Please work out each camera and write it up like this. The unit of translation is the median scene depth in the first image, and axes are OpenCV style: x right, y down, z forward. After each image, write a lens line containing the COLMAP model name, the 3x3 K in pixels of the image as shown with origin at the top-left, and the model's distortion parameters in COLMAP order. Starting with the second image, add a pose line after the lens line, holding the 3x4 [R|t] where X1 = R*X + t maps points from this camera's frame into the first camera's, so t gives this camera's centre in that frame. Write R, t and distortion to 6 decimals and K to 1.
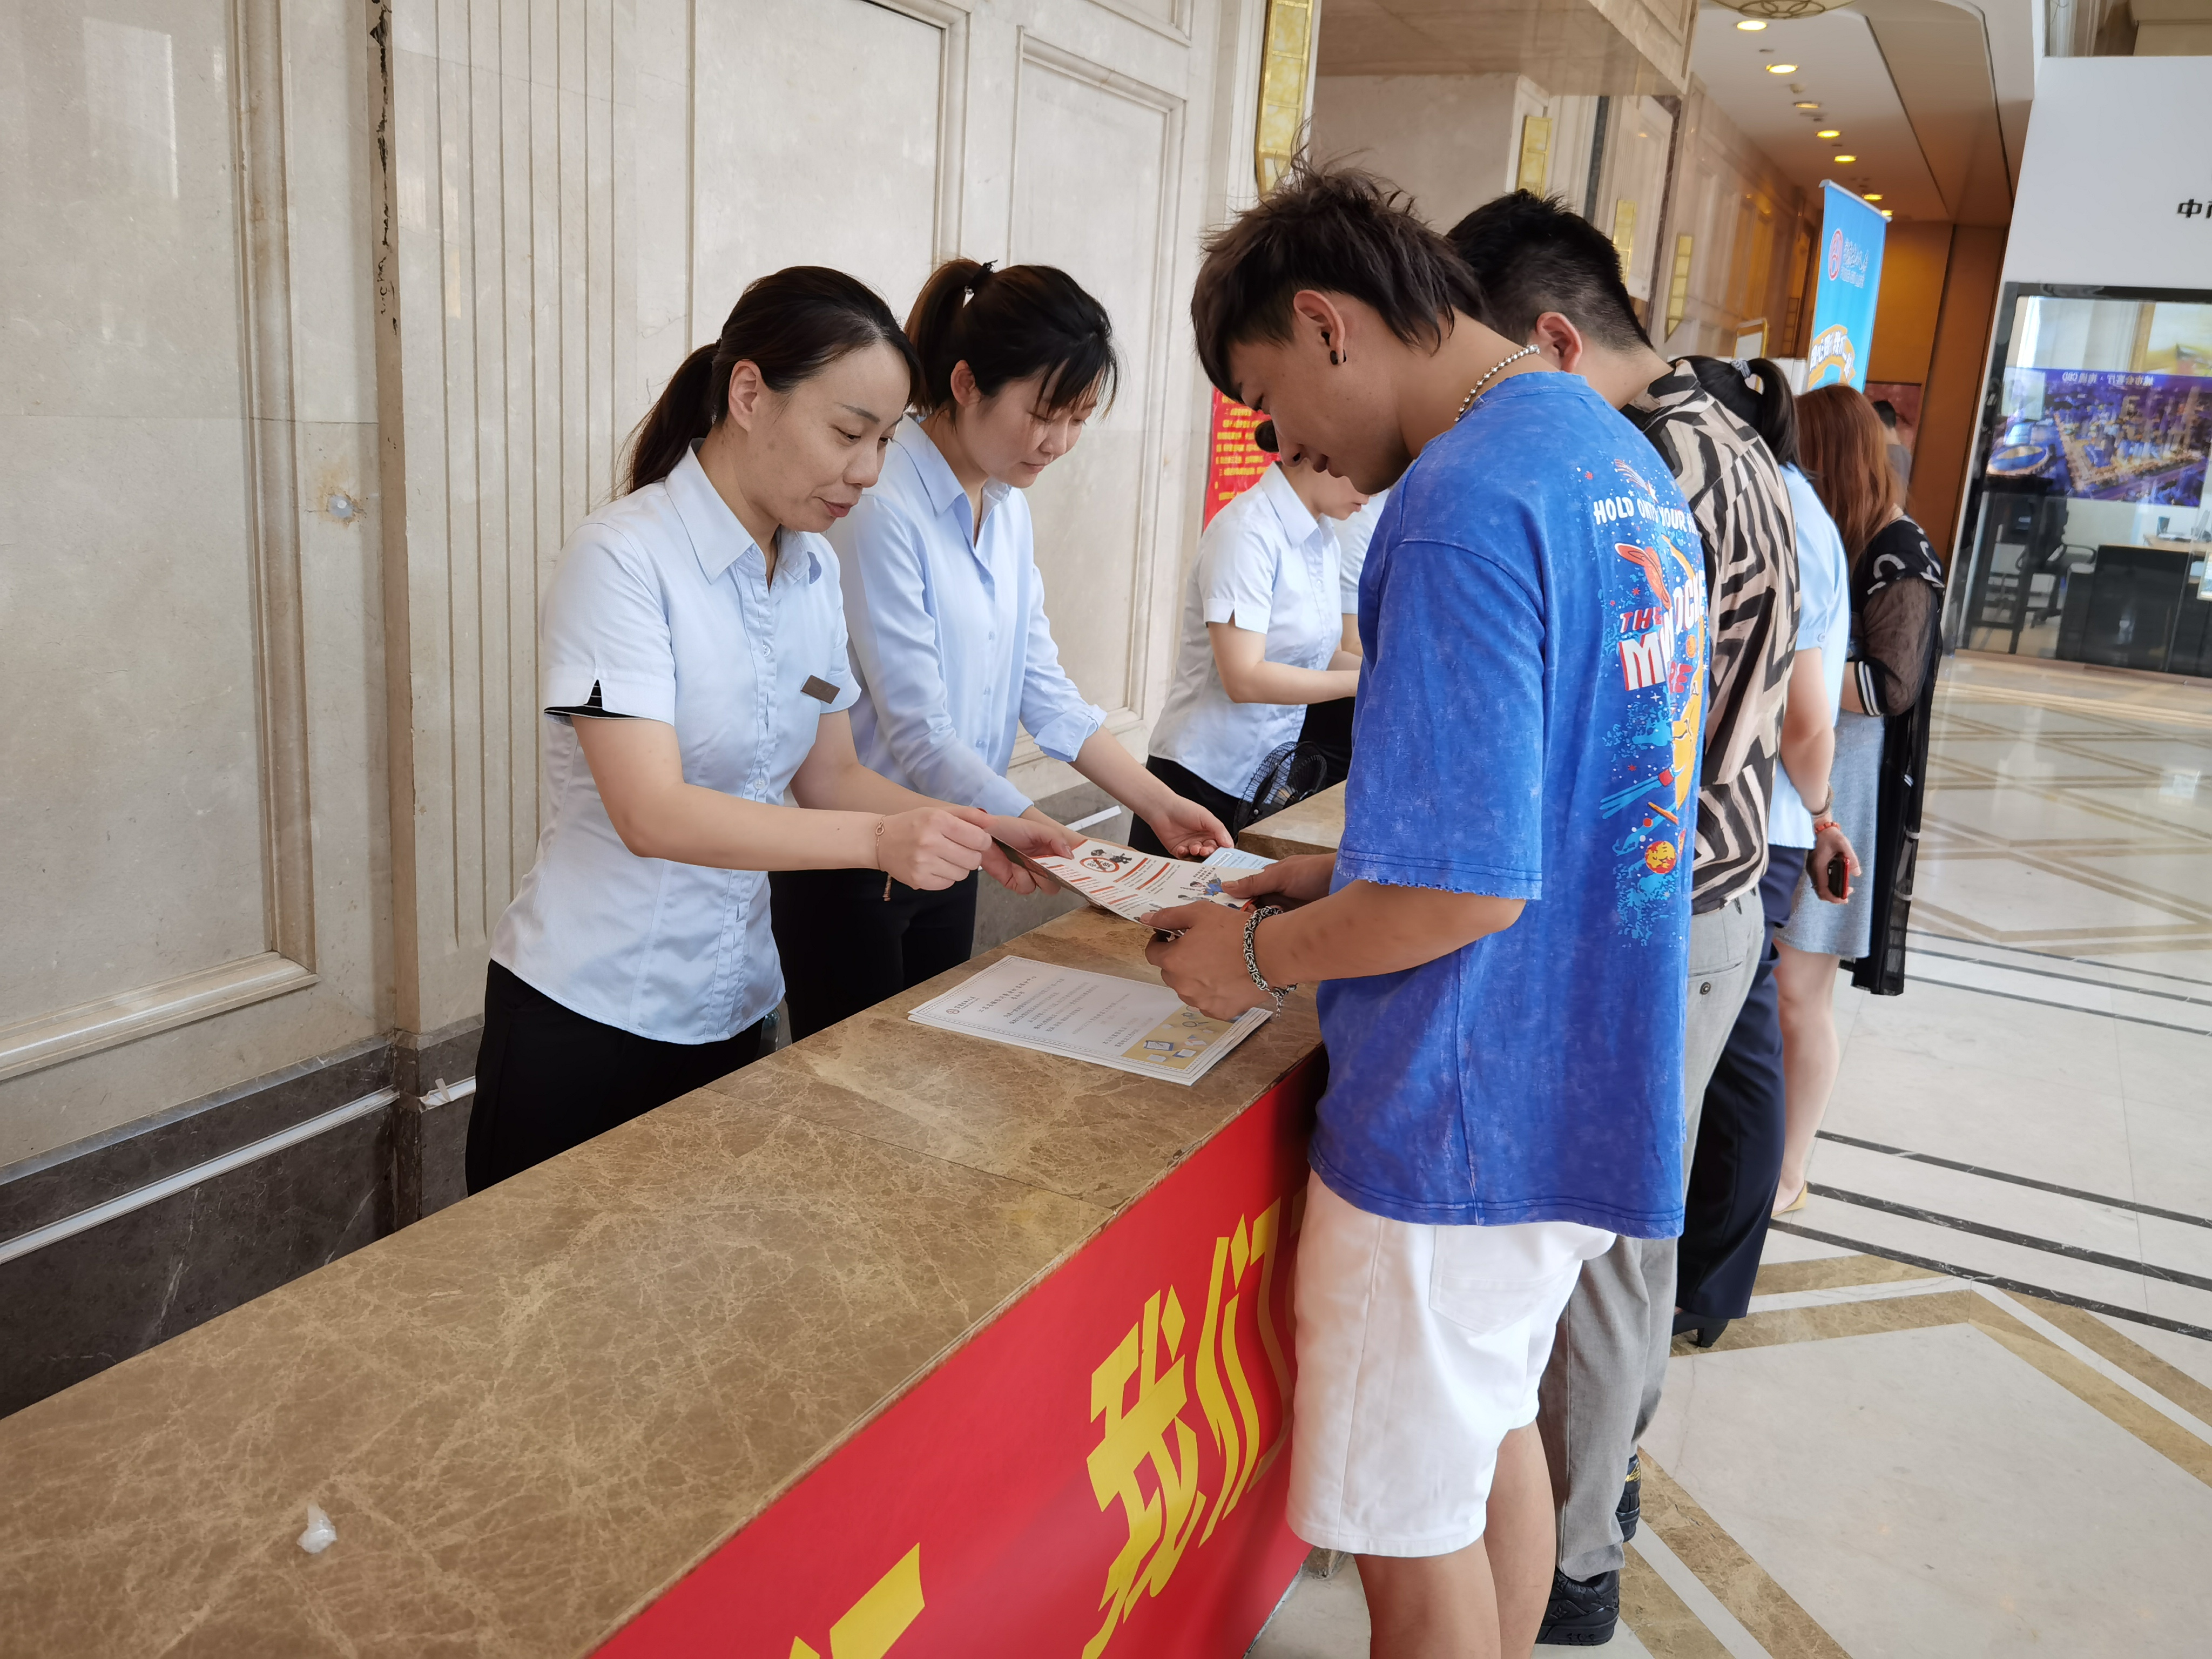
lens RADIAL K [[1760.1, 0, 1106.0], [0, 1760.1, 829.5], [0, 0, 1]] dist [0.001079, -0.000841]
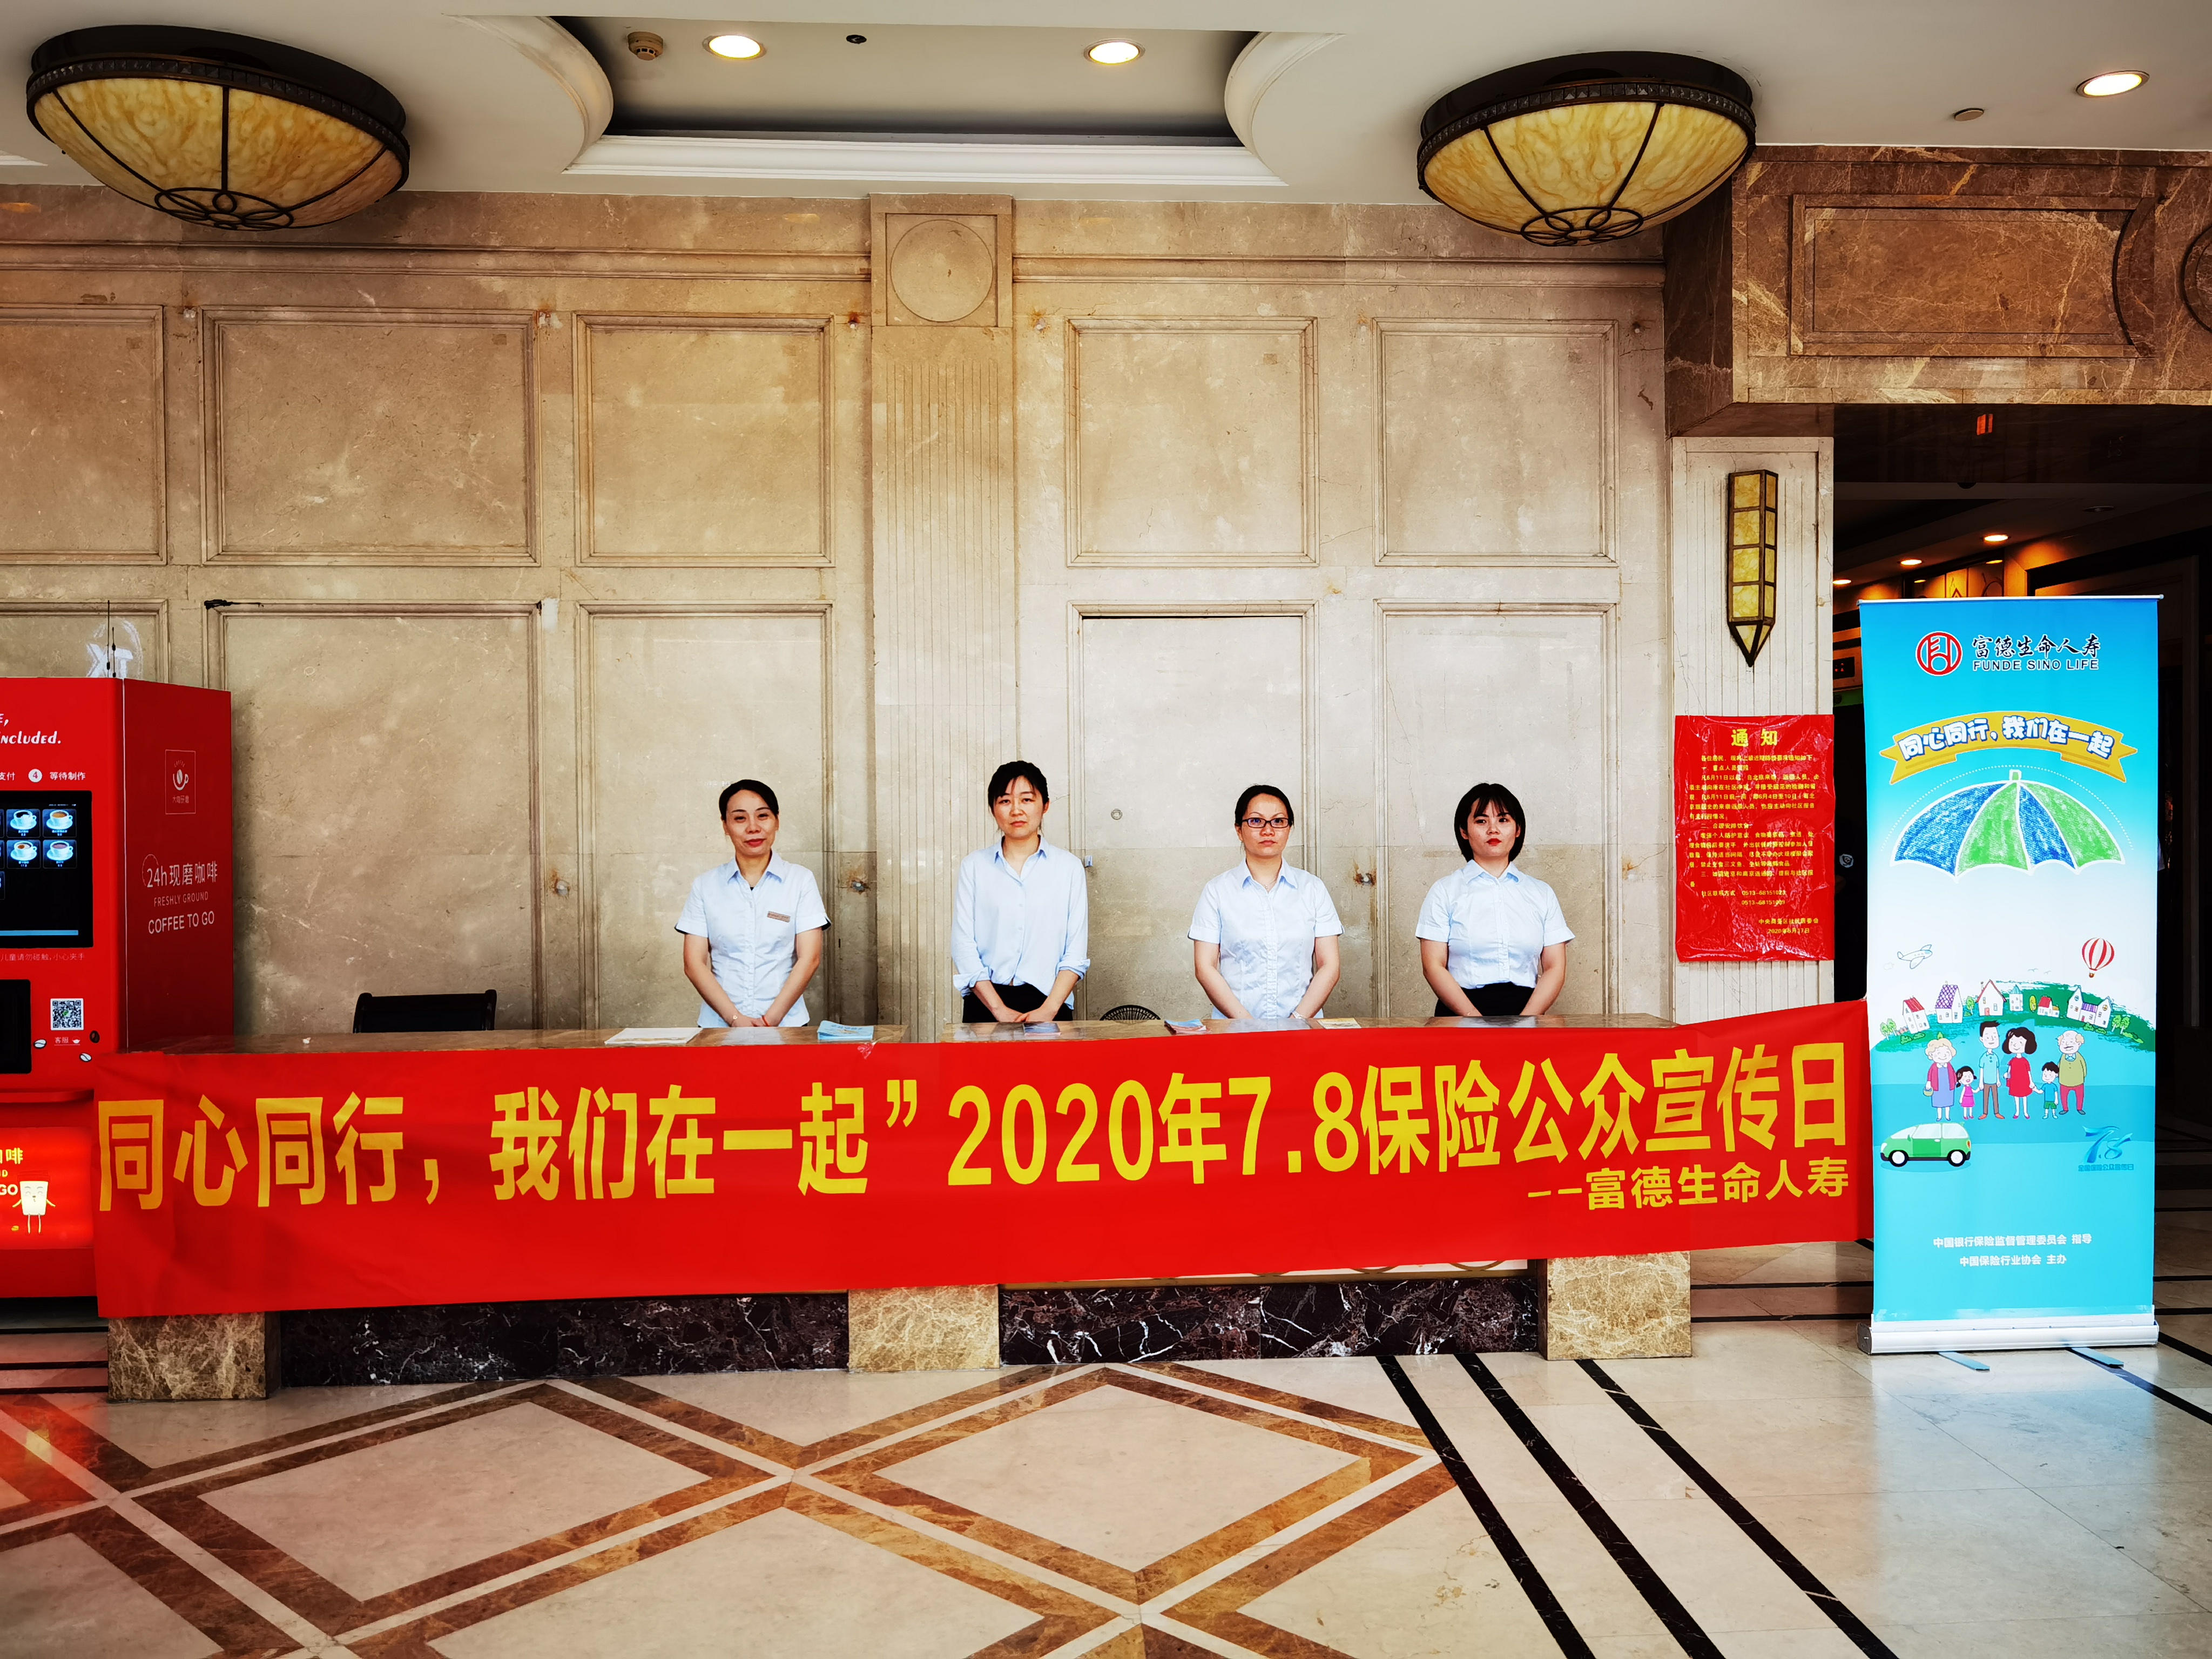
lens RADIAL K [[1760.1, 0, 1106.0], [0, 1760.1, 829.5], [0, 0, 1]] dist [0.001079, -0.000841]
pose [[0.511348, -0.055457, -0.857583, 1.456233], [-0.167721, 0.972286, -0.162881, 0.061821], [0.842848, 0.227123, 0.487875, 0.069414]]
